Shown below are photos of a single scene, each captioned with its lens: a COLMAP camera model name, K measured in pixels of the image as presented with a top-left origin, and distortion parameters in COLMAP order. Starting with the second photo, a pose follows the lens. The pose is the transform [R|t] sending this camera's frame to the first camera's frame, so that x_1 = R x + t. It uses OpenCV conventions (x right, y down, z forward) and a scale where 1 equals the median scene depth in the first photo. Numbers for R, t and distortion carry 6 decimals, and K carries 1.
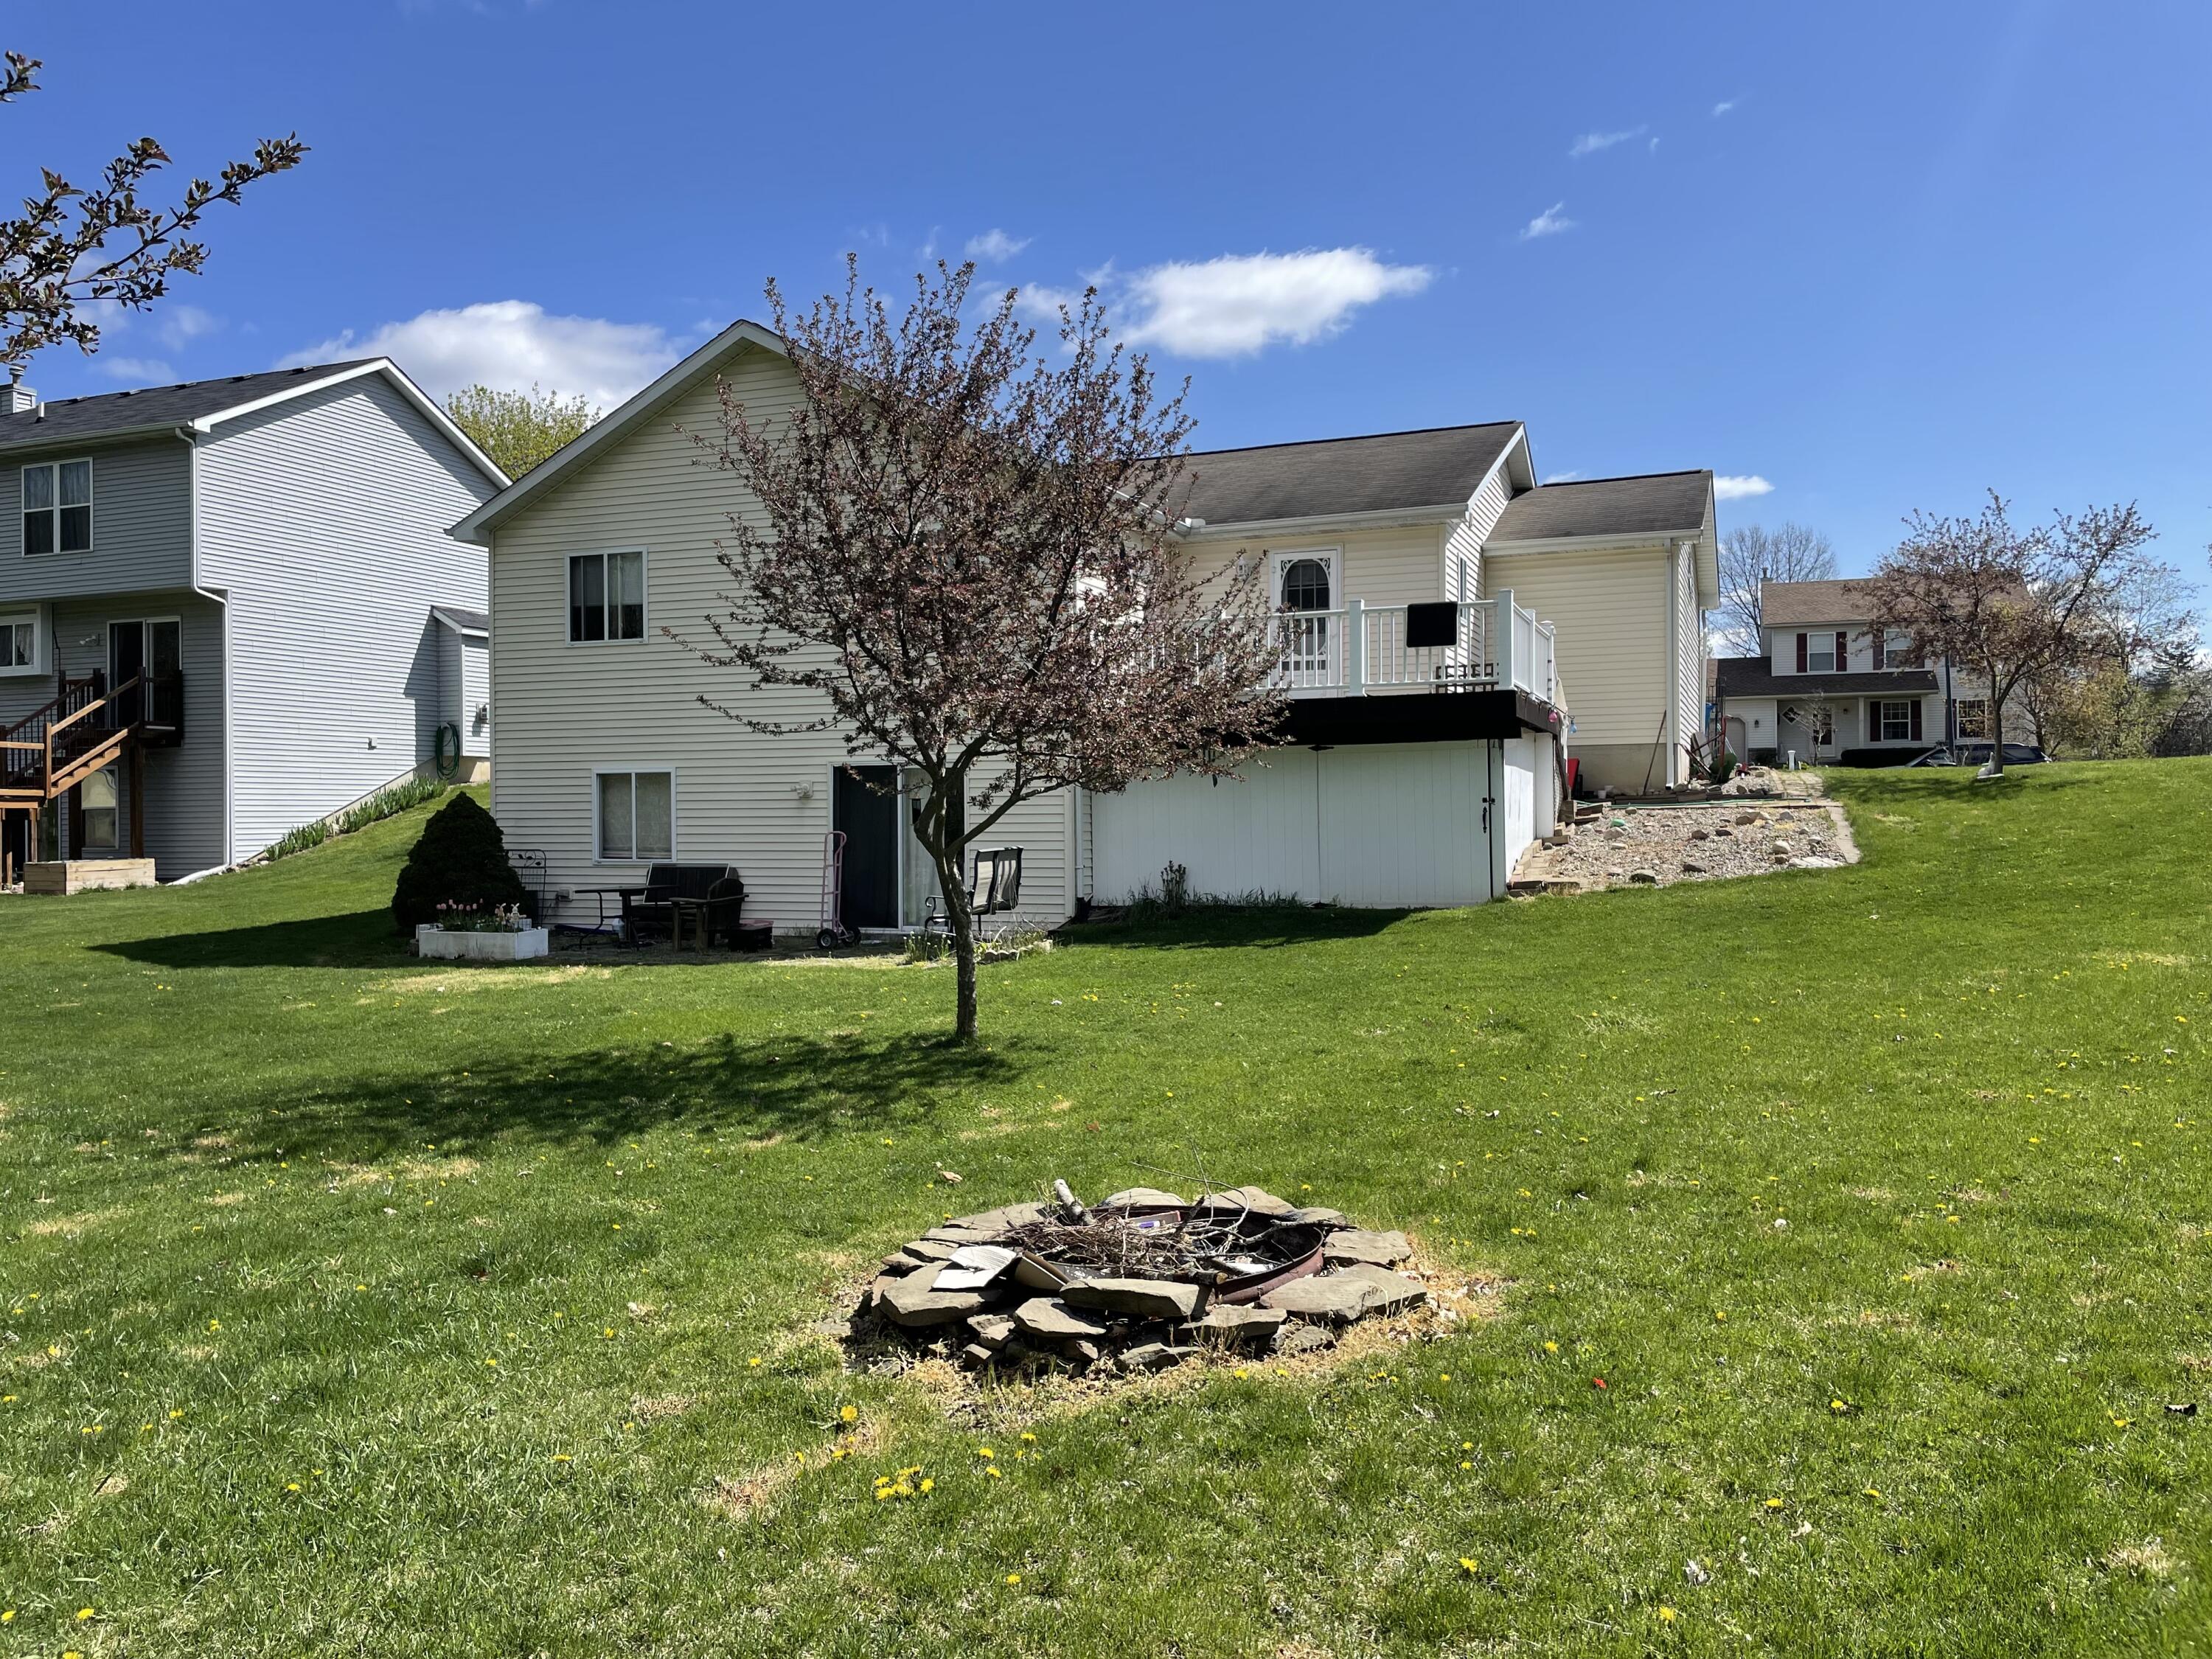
lens RADIAL K [[1648.3, 0, 1106.0], [0, 1648.3, 829.5], [0, 0, 1]] dist [0.104794, -0.114362]
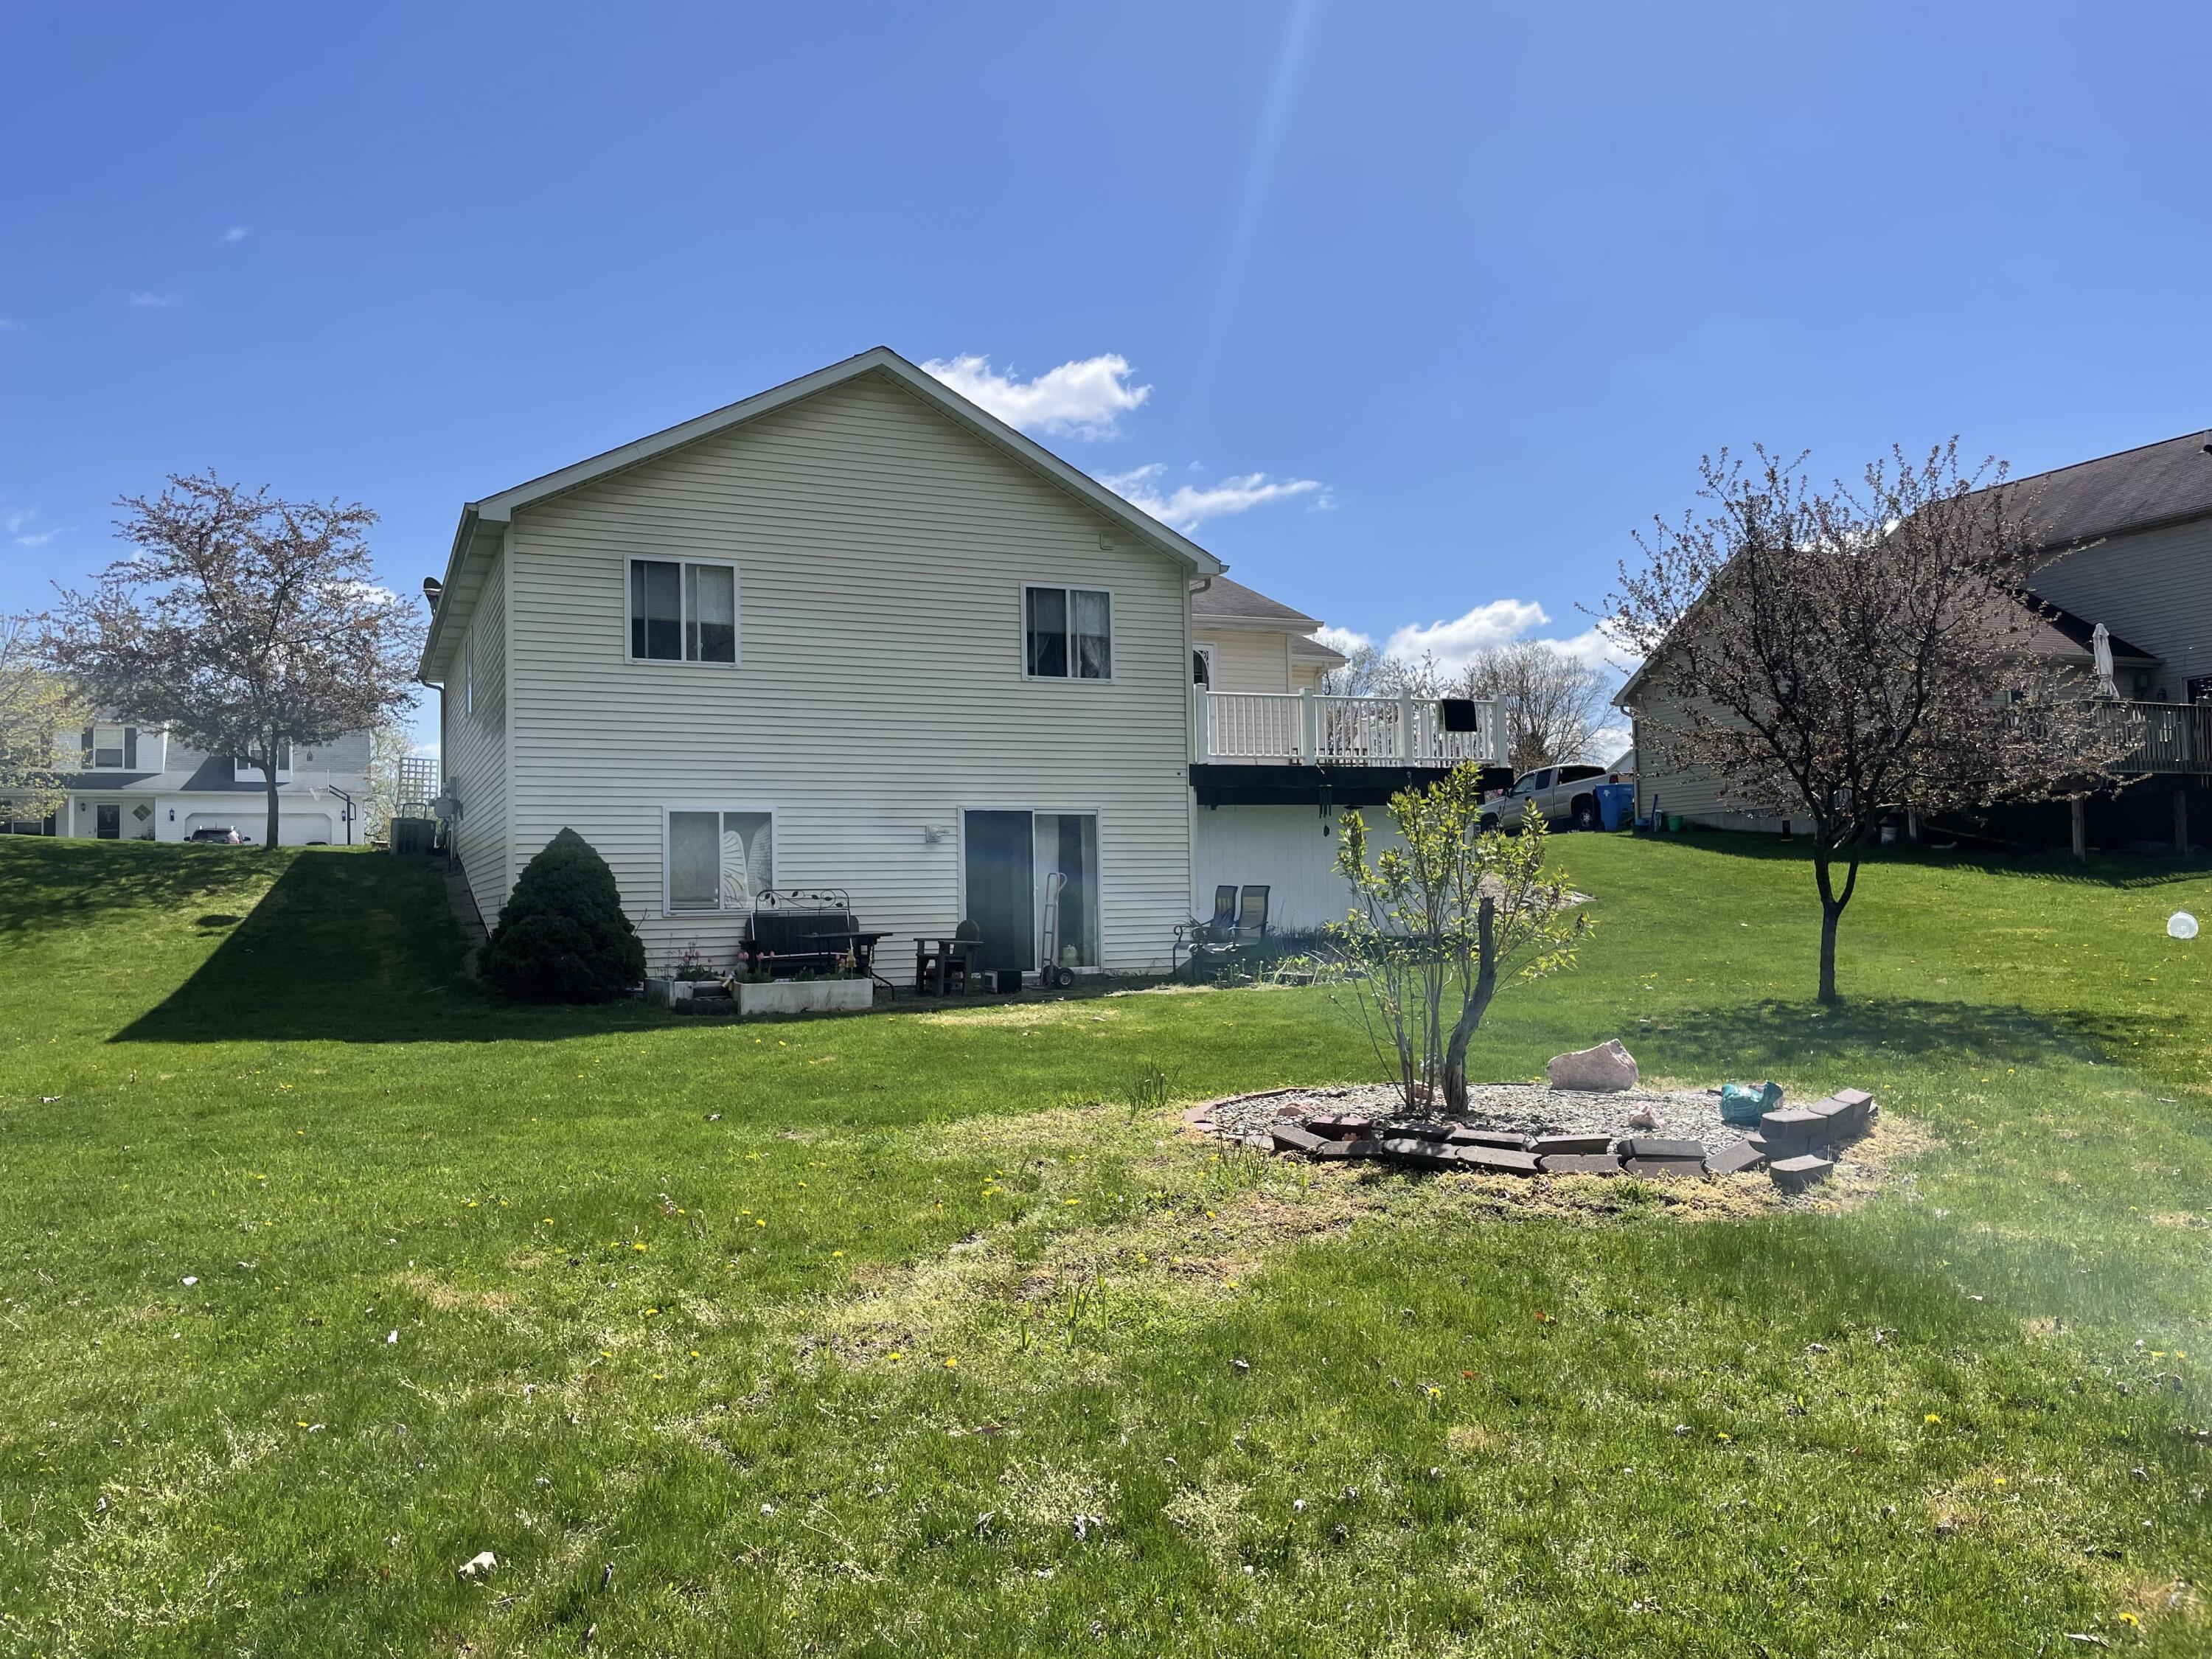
lens RADIAL K [[1648.3, 0, 1106.0], [0, 1648.3, 829.5], [0, 0, 1]] dist [0.104794, -0.114362]
pose [[0.737449, 0.025506, 0.674921, -0.727195], [0.010814, 0.998713, -0.049559, 0.021791], [-0.675316, 0.043846, 0.736224, 0.205485]]
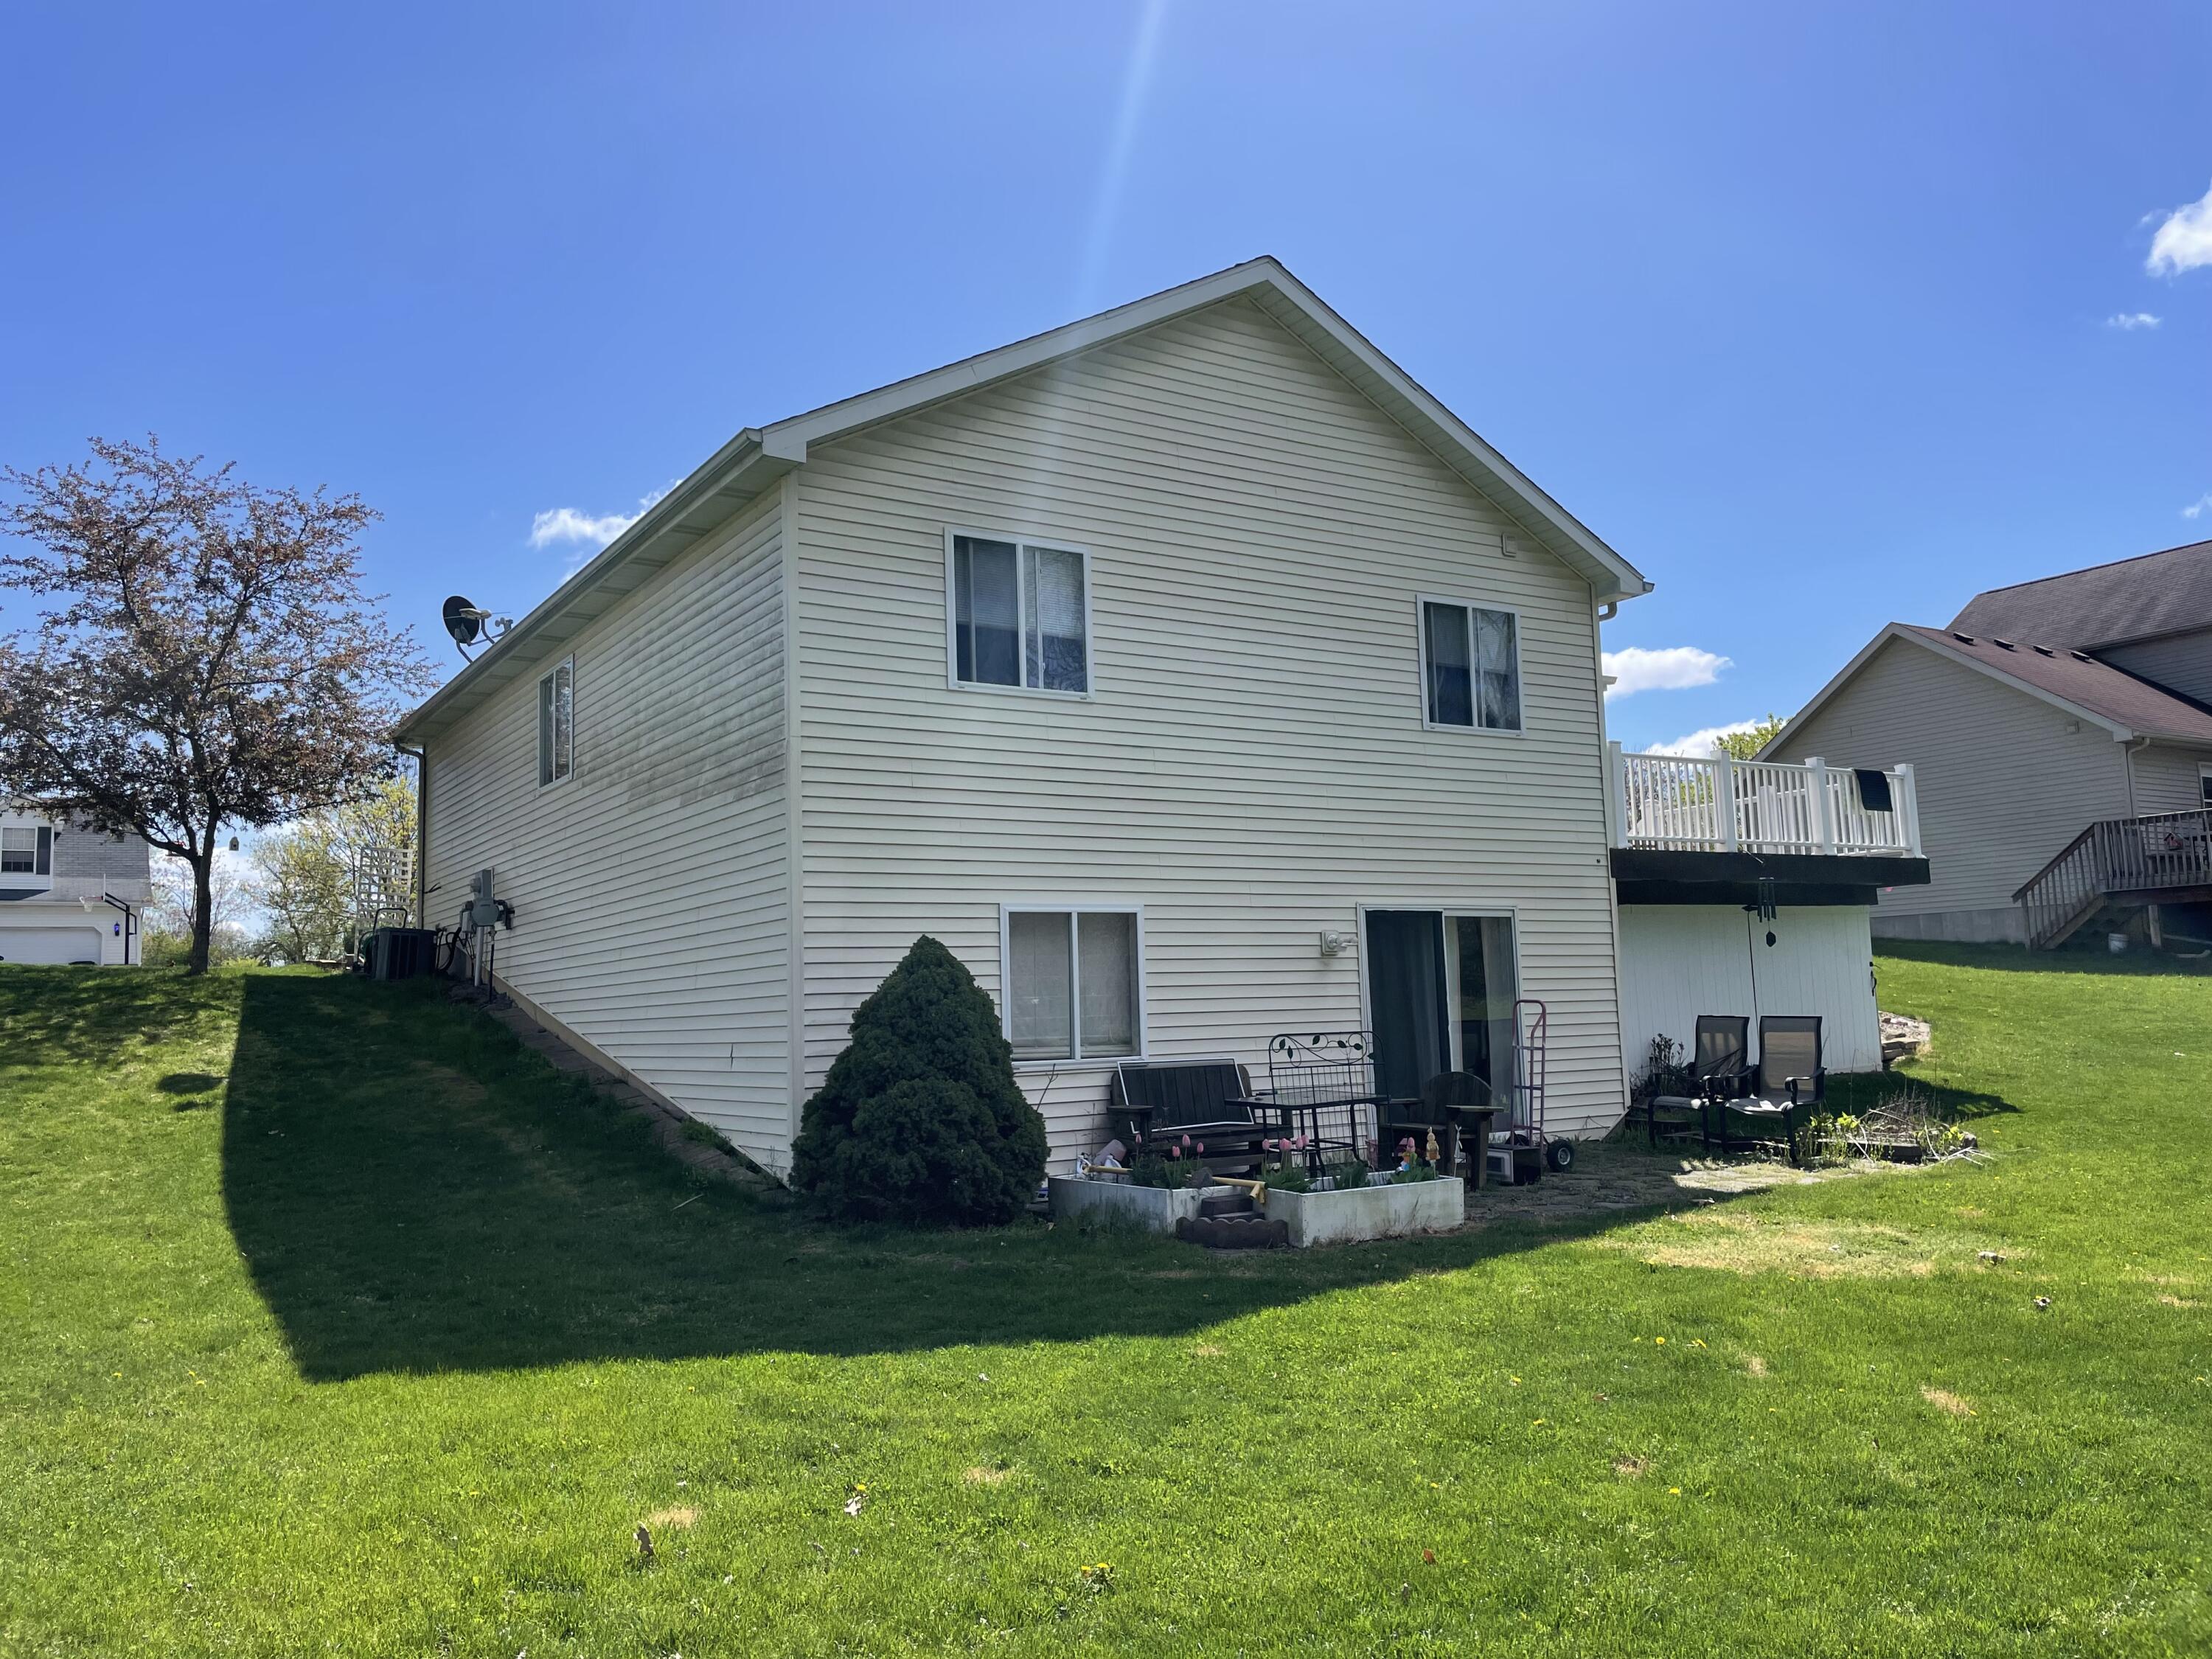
lens RADIAL K [[1648.3, 0, 1106.0], [0, 1648.3, 829.5], [0, 0, 1]] dist [0.104794, -0.114362]
pose [[0.630644, 0.074141, 0.772523, -0.732027], [0.022572, 0.993253, -0.113752, 0.004236], [-0.775744, 0.089174, 0.624716, 0.615771]]
